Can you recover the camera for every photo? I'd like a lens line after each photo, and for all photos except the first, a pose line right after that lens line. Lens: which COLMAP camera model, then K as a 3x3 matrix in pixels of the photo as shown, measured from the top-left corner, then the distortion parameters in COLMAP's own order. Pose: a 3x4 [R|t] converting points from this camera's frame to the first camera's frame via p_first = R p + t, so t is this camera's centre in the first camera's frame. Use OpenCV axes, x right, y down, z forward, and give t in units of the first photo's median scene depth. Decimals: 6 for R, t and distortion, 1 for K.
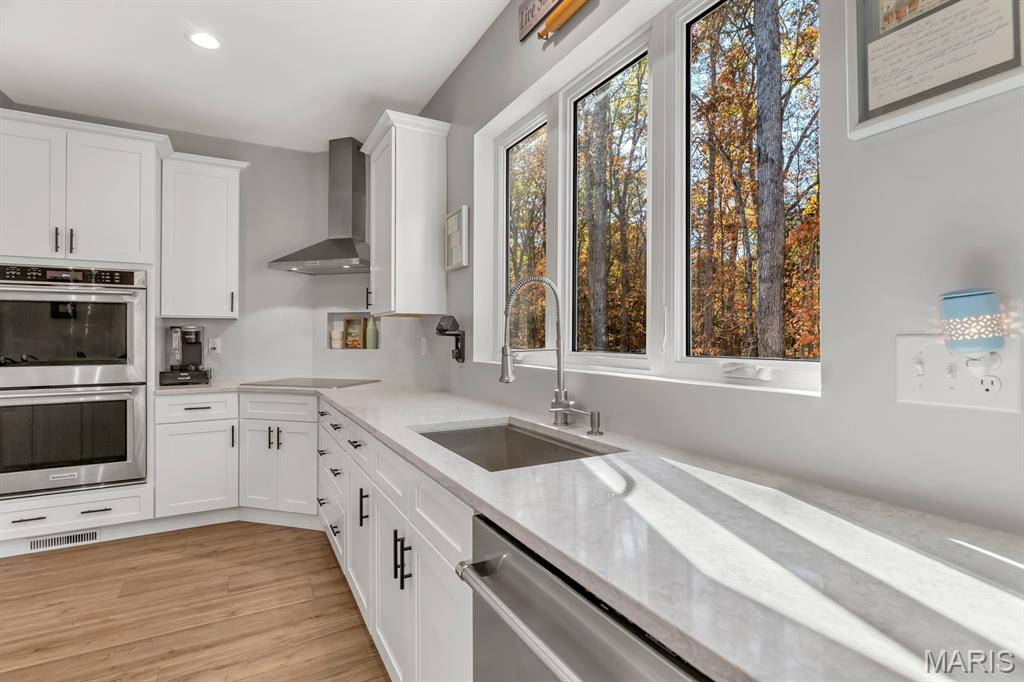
lens RADIAL K [[496.3, 0, 514.2], [0, 496.3, 337.8], [0, 0, 1]] dist [-0.000441, 0.000246]
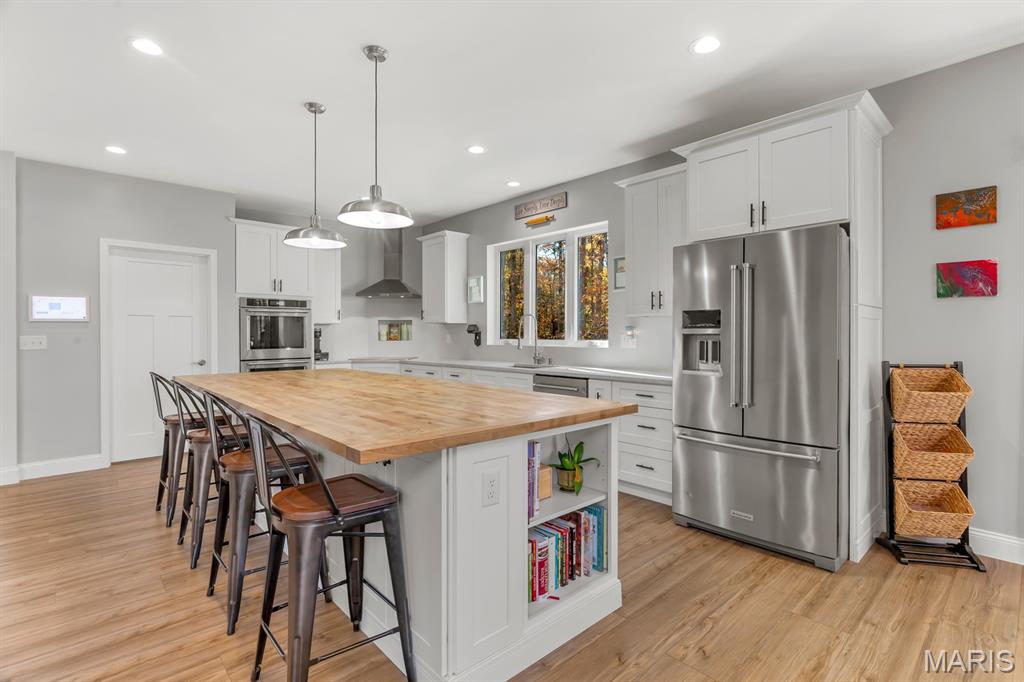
lens RADIAL K [[488.5, 0, 514.5], [0, 488.5, 335.7], [0, 0, 1]] dist [-0.004911, -0.000094]
pose [[0.971844, -0.002350, 0.235612, -0.425942], [0.001230, 0.999987, 0.004903, -0.004480], [-0.235620, -0.004475, 0.971835, -1.058839]]
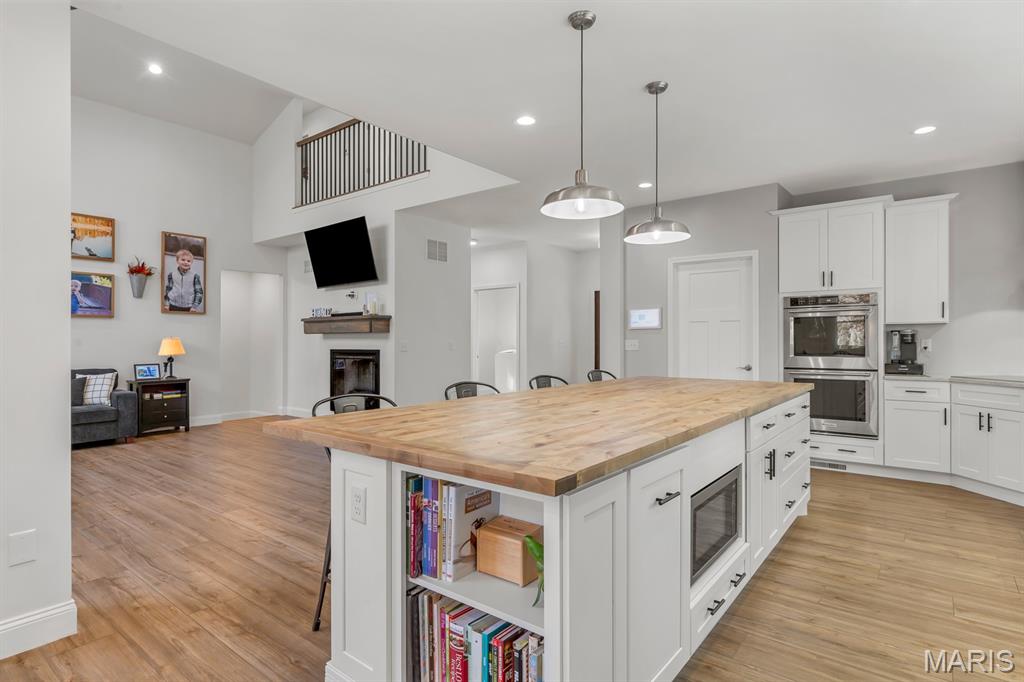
lens RADIAL K [[528.3, 0, 516.2], [0, 528.3, 339.5], [0, 0, 1]] dist [-0.001522, 0.000531]
pose [[0.388590, -0.002158, -0.921408, 0.265849], [0.003346, 0.999994, -0.000931, -0.000912], [0.921405, -0.002721, 0.388595, -0.567234]]
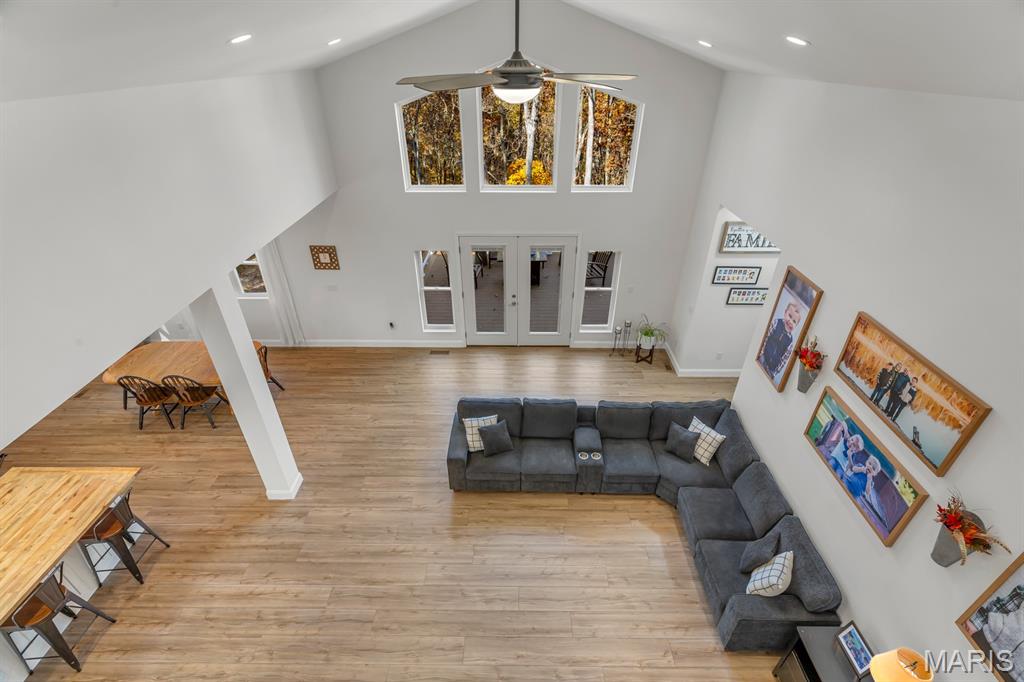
lens RADIAL K [[459.2, 0, 515.9], [0, 459.2, 338.4], [0, 0, 1]] dist [0.003162, 0.000755]
pose [[-0.870271, -0.262264, 0.416949, -2.070508], [-0.002768, 0.849060, 0.528289, -1.086545], [-0.492566, 0.458601, -0.739638, -0.278373]]
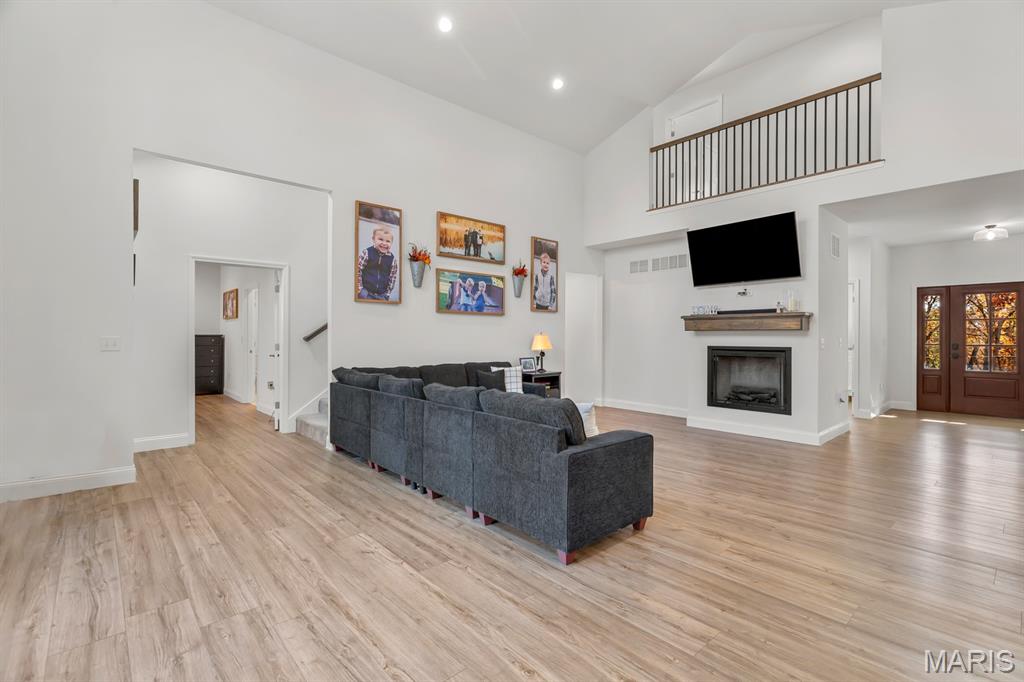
lens RADIAL K [[459.2, 0, 515.9], [0, 459.2, 338.4], [0, 0, 1]] dist [0.003162, 0.000755]
pose [[0.226546, 0.006751, -0.973977, -0.362514], [-0.003464, 0.999975, 0.006126, -0.006677], [0.973994, 0.001986, 0.226564, -1.721802]]
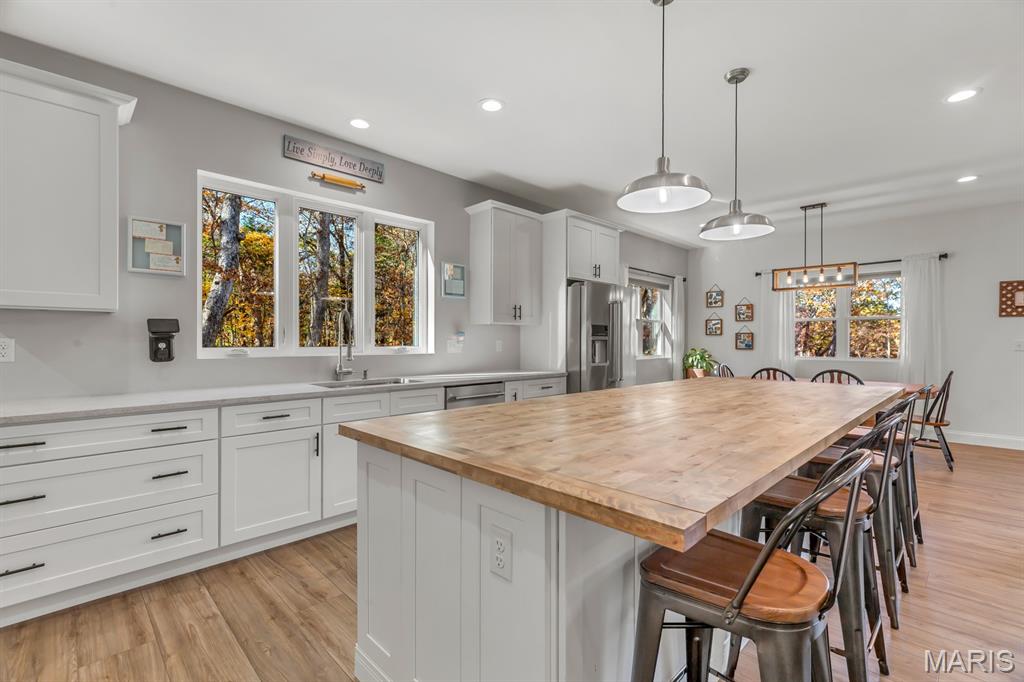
lens RADIAL K [[450.1, 0, 512.0], [0, 450.1, 341.0], [0, 0, 1]] dist [0.000553, 0.000080]
pose [[-0.265558, -0.000034, 0.964095, -1.150647], [-0.002511, 0.999997, -0.000657, 0.002402], [-0.964092, -0.002596, -0.265557, 0.475352]]
